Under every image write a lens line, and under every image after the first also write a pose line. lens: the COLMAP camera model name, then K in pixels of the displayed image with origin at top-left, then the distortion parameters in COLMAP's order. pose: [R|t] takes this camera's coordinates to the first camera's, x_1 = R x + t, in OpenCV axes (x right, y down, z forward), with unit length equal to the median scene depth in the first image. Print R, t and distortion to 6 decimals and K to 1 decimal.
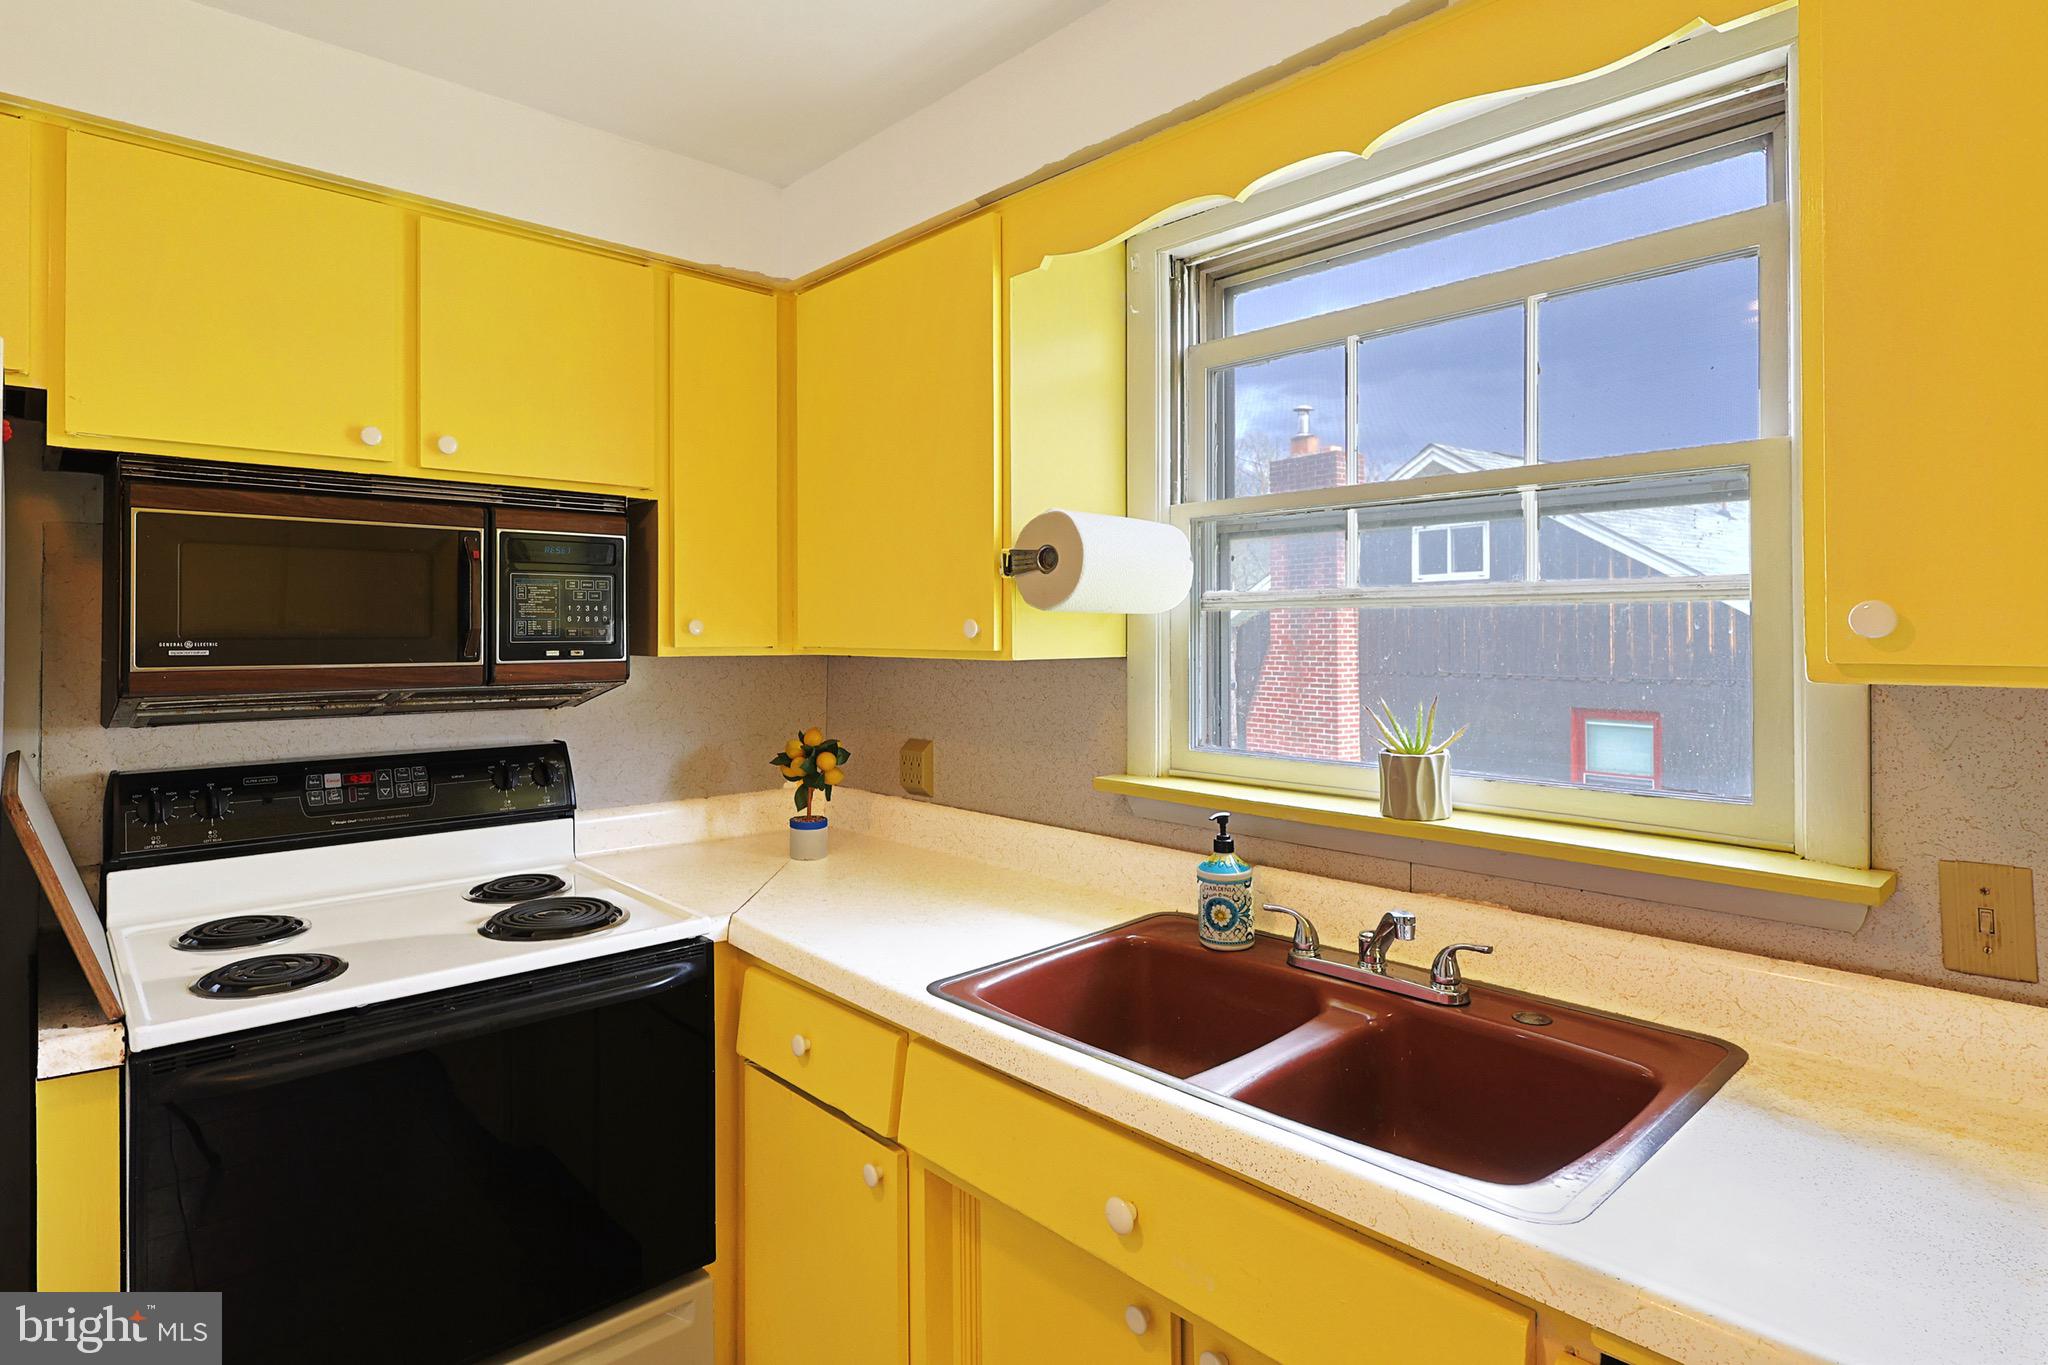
lens RADIAL K [[1078.8, 0, 933.7], [0, 1078.8, 630.7], [0, 0, 1]] dist [-0.005081, 0.001196]
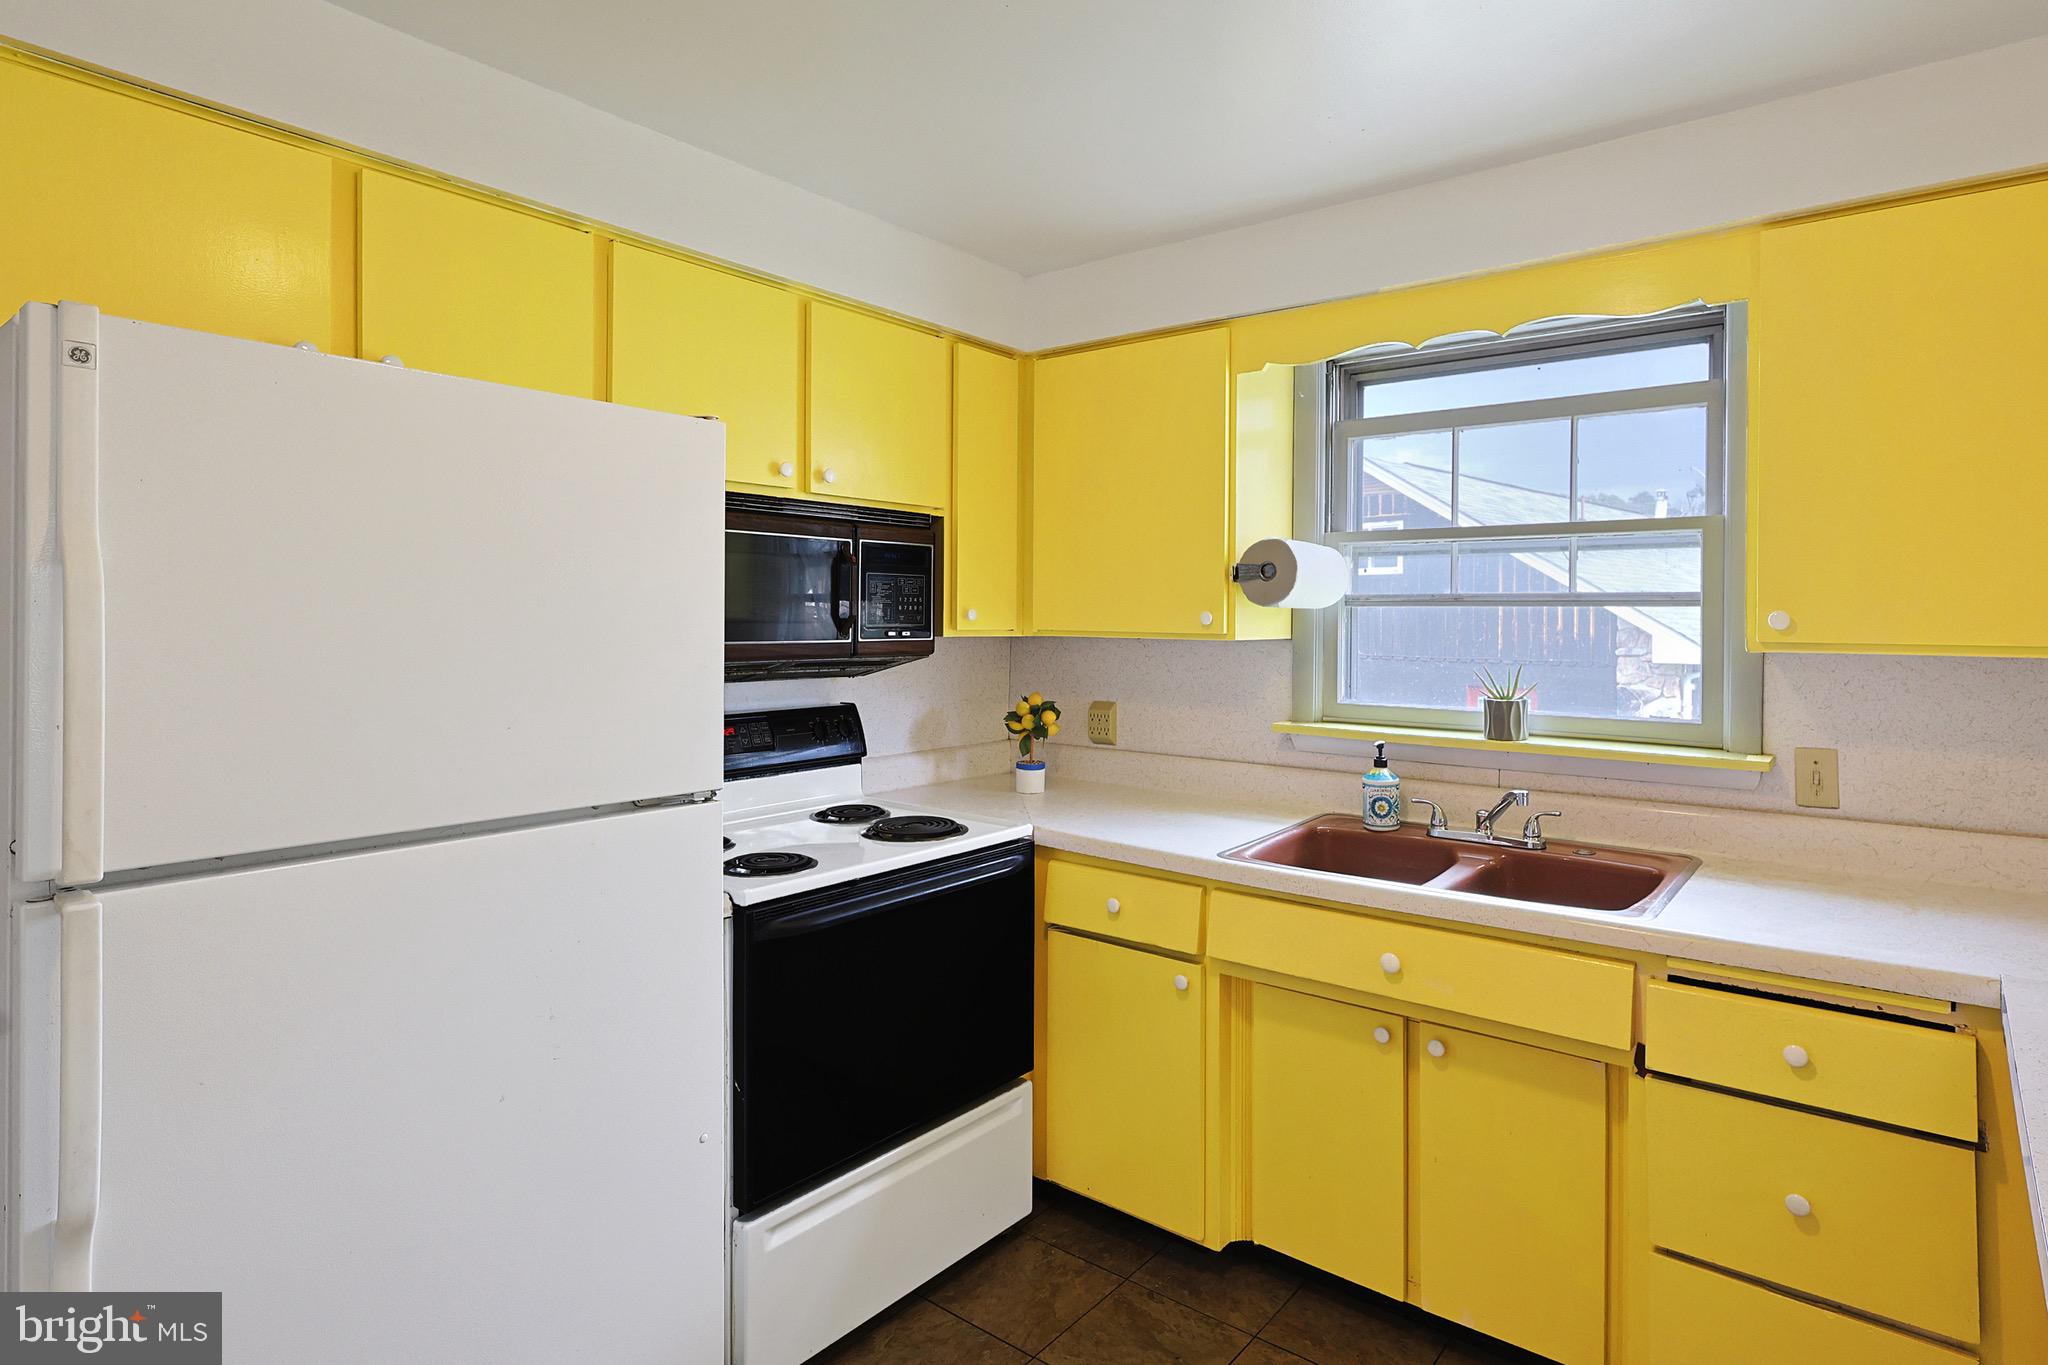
lens RADIAL K [[1078.8, 0, 1079.3], [0, 1078.8, 626.8], [0, 0, 1]] dist [-0.005081, 0.001196]
pose [[0.978390, 0.006621, 0.206661, -0.428094], [-0.008880, 0.999911, 0.010005, -0.003014], [-0.206577, -0.011624, 0.978361, -0.365462]]
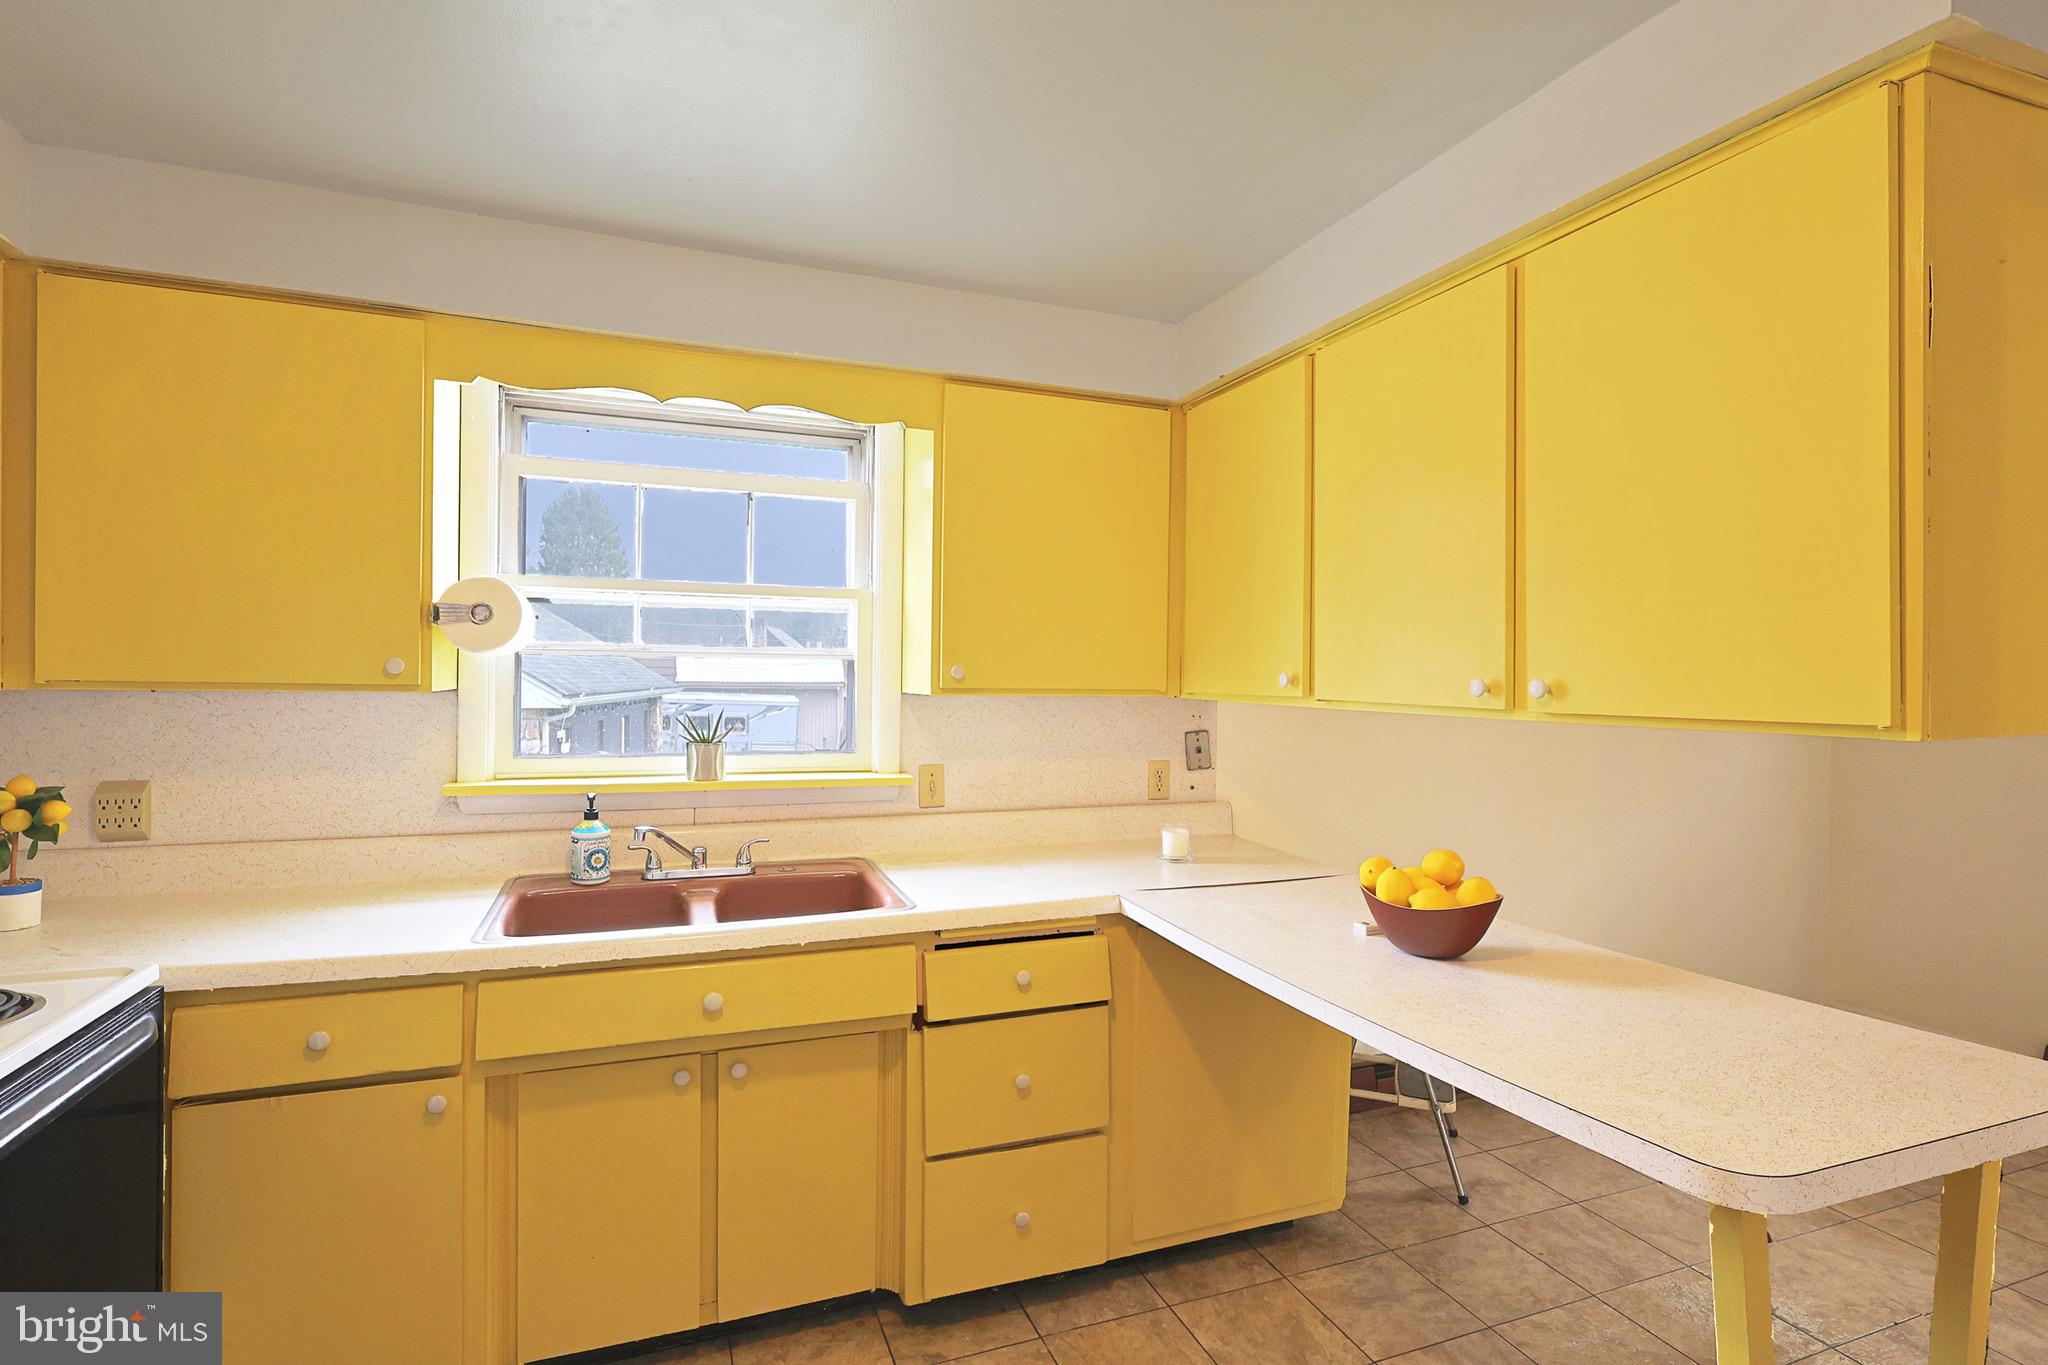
lens RADIAL K [[994.7, 0, 1028.4], [0, 994.7, 685.4], [0, 0, 1]] dist [-0.010481, 0.004879]
pose [[0.330952, -0.001704, 0.943646, -0.764168], [-0.015182, 0.999859, 0.007130, 0.001734], [-0.943525, -0.016687, 0.330880, -0.014706]]
